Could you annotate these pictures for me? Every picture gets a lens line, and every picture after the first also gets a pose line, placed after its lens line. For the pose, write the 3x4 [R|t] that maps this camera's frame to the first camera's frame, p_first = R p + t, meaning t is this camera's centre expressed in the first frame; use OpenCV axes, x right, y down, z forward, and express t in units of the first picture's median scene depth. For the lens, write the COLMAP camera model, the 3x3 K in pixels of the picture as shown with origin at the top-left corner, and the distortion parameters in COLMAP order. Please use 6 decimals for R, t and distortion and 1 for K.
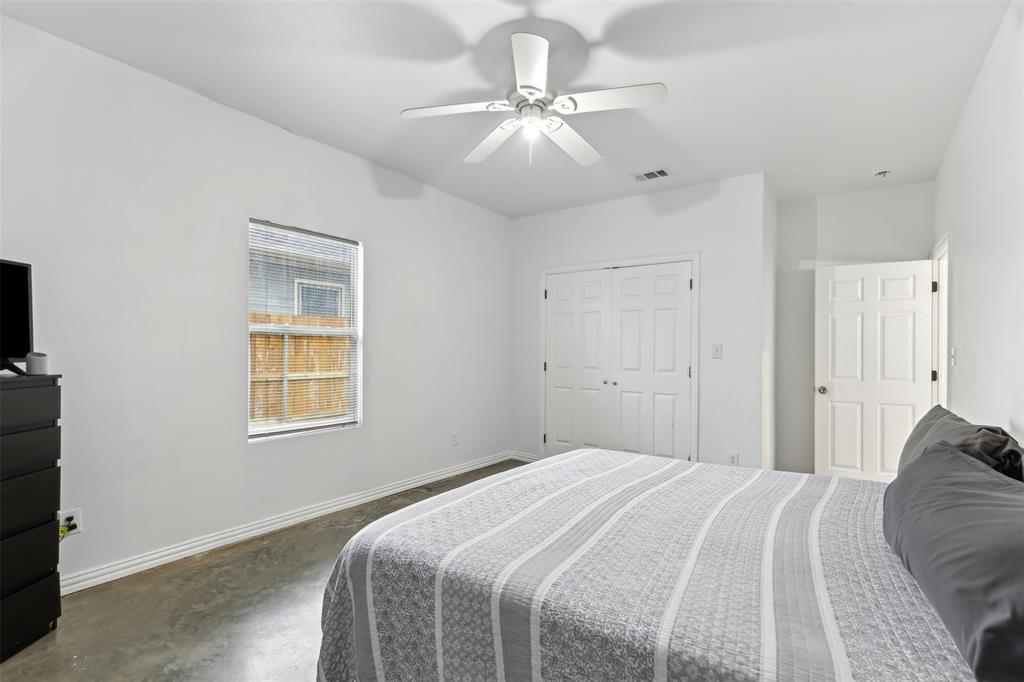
lens RADIAL K [[469.2, 0, 513.9], [0, 469.2, 348.1], [0, 0, 1]] dist [0.013626, -0.001403]
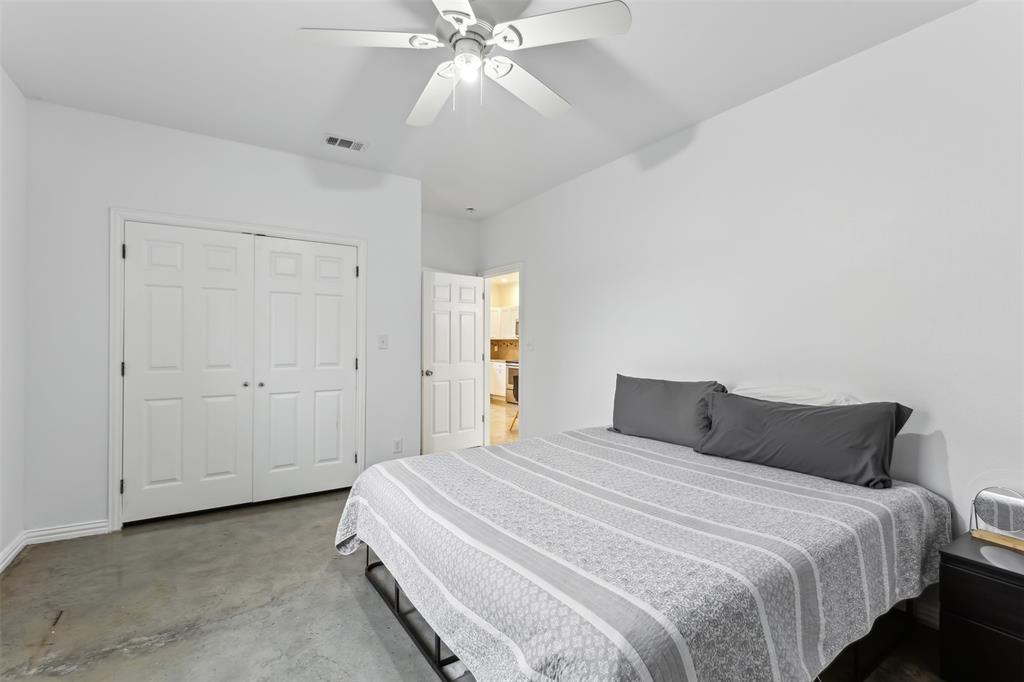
lens RADIAL K [[469.2, 0, 515.1], [0, 469.2, 337.8], [0, 0, 1]] dist [0.013626, -0.001403]
pose [[0.362560, -0.002730, 0.931956, -0.402937], [-0.003911, 0.999982, 0.004451, -0.008029], [-0.931952, -0.005259, 0.362543, 0.370815]]
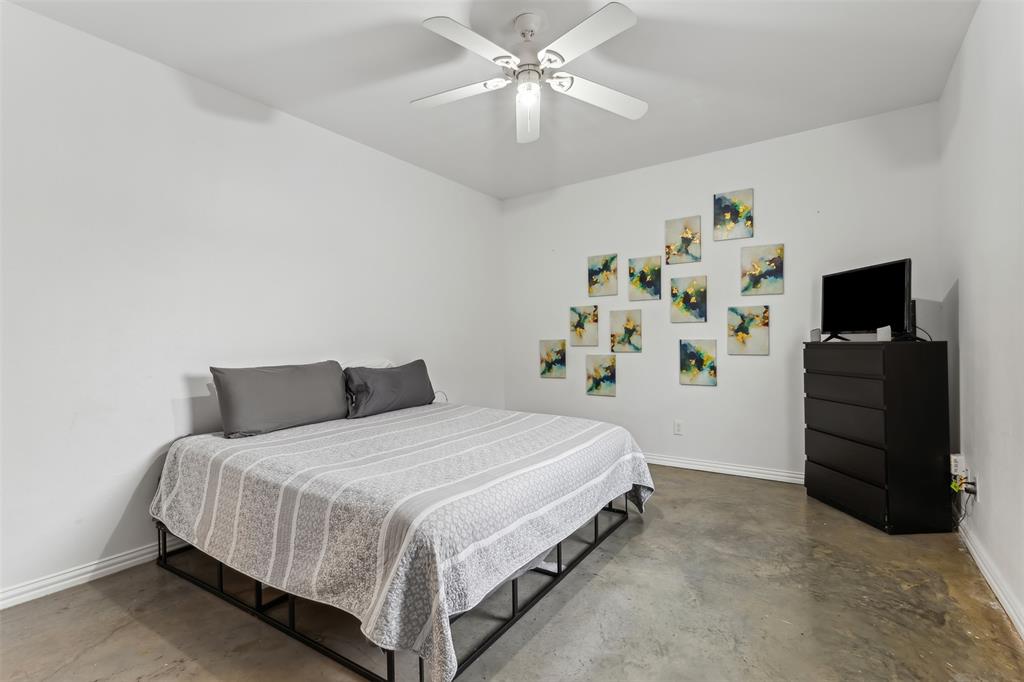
lens RADIAL K [[469.2, 0, 516.3], [0, 469.2, 341.9], [0, 0, 1]] dist [0.013626, -0.001403]
pose [[-0.999830, 0.003152, -0.018166, 0.047078], [0.003112, 0.999993, 0.002254, 0.025262], [0.018173, 0.002197, -0.999832, 1.156556]]
